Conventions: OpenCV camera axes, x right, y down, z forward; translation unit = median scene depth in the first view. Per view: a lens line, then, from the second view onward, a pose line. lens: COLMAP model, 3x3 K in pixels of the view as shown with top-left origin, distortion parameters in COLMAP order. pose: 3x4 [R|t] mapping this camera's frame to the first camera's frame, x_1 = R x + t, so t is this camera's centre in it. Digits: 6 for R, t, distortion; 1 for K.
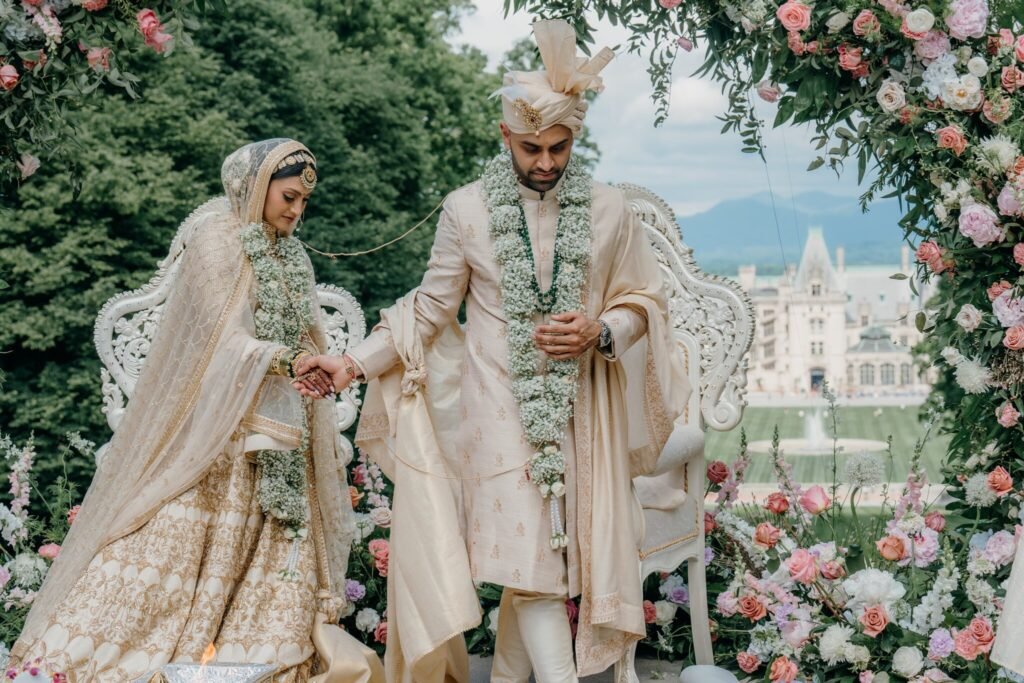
lens RADIAL K [[2191.0, 0, 512.0], [0, 2191.0, 341.5], [0, 0, 1]] dist [0.031647, 0.341050]
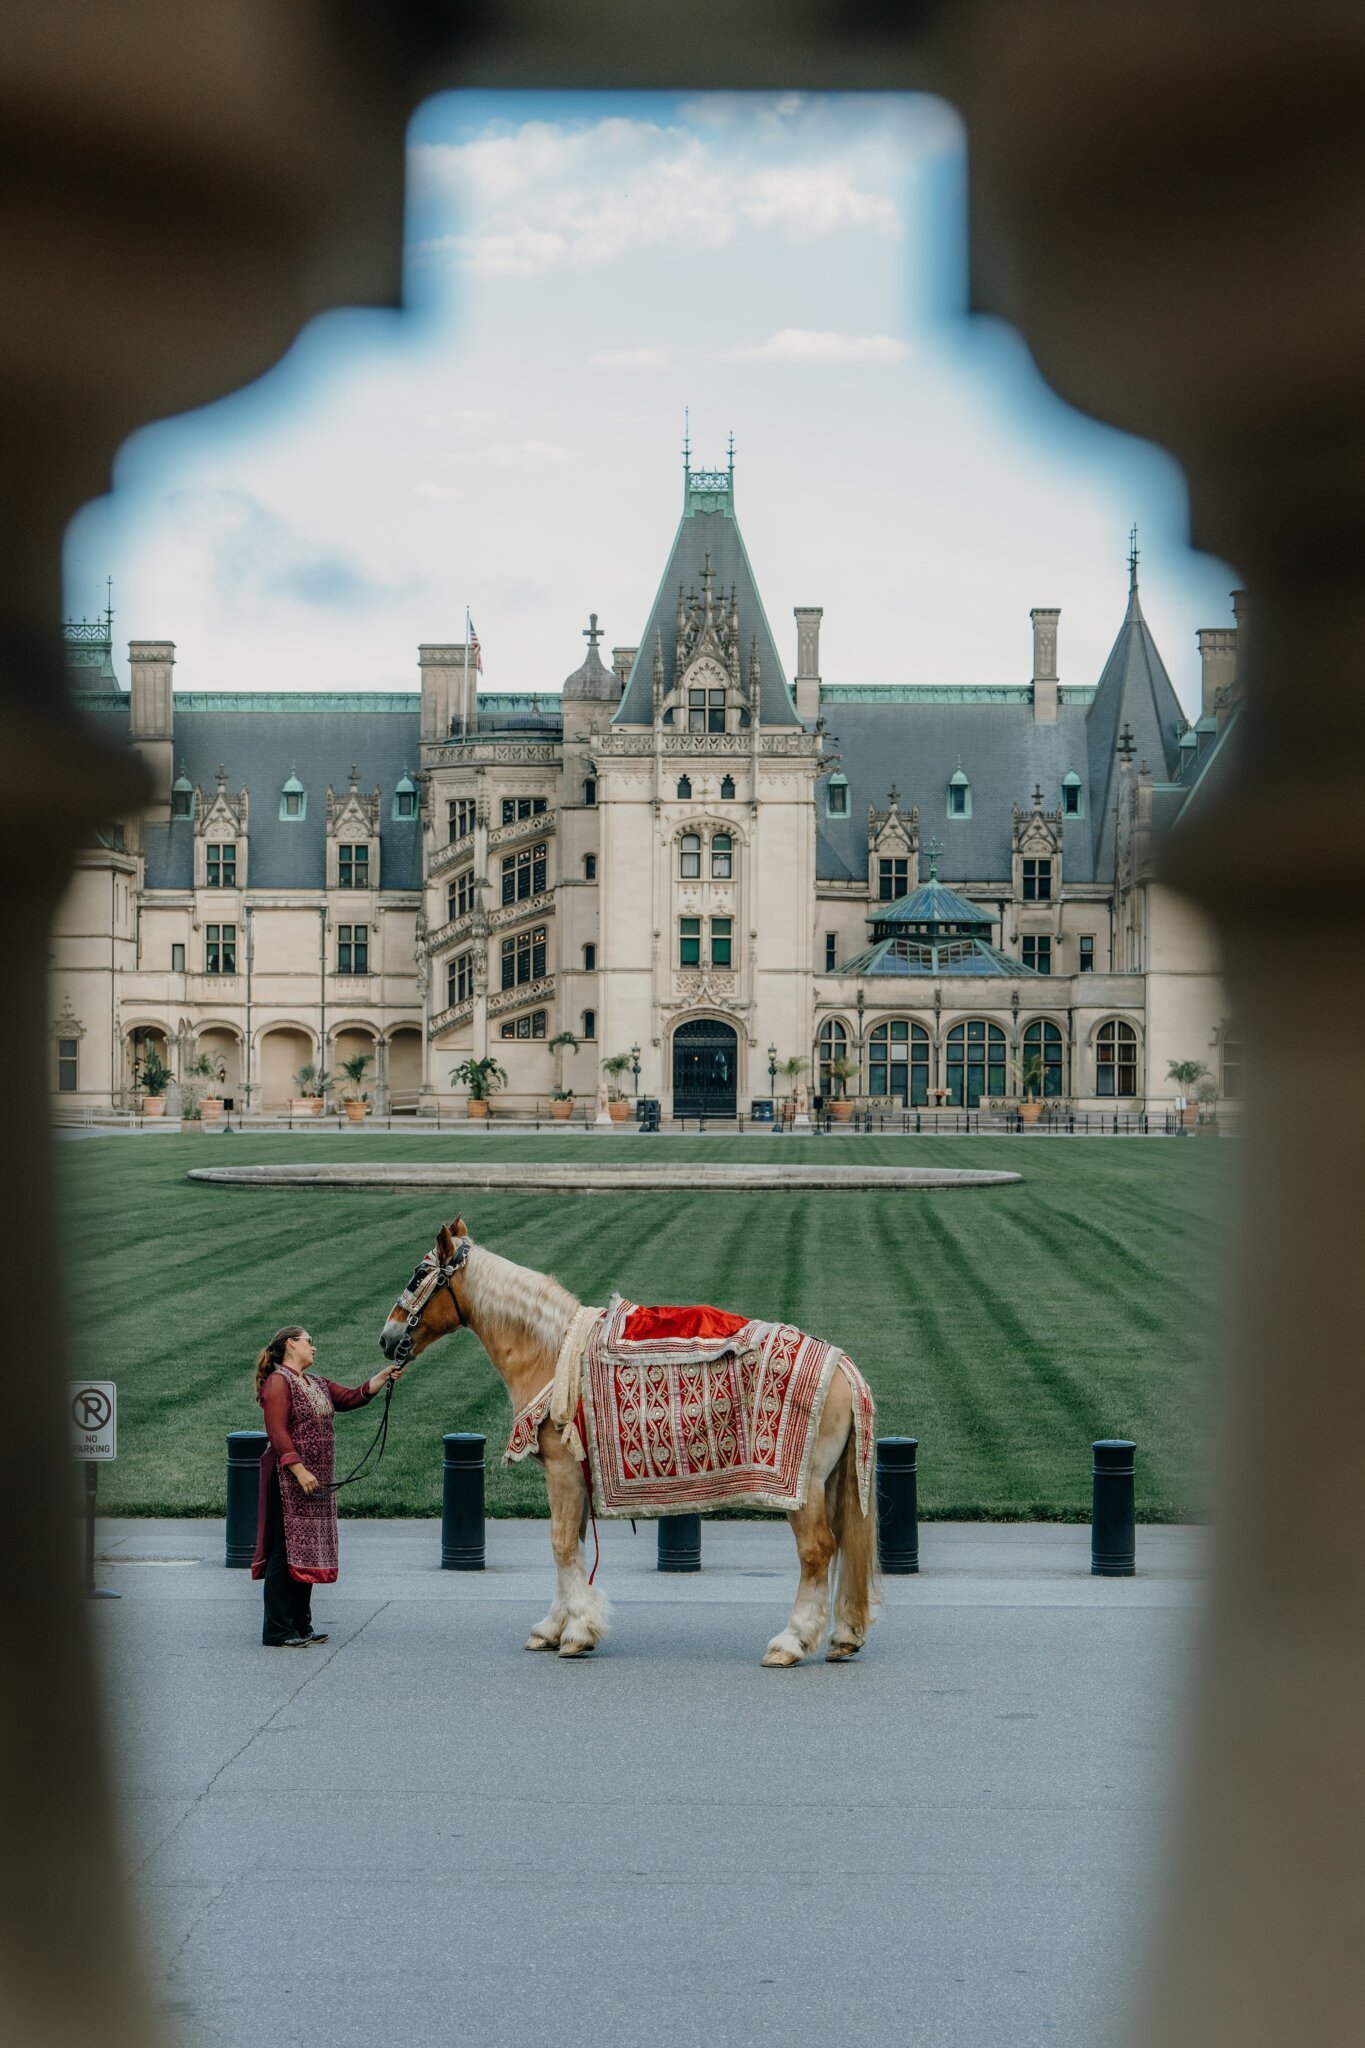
lens RADIAL K [[4382.0, 0, 682.5], [0, 4382.0, 1024.0], [0, 0, 1]] dist [0.031647, 0.341050]
pose [[0.993292, 0.028013, 0.112184, 0.079200], [-0.020828, 0.997686, -0.064717, 0.044735], [-0.113738, 0.061946, 0.991578, 0.494533]]
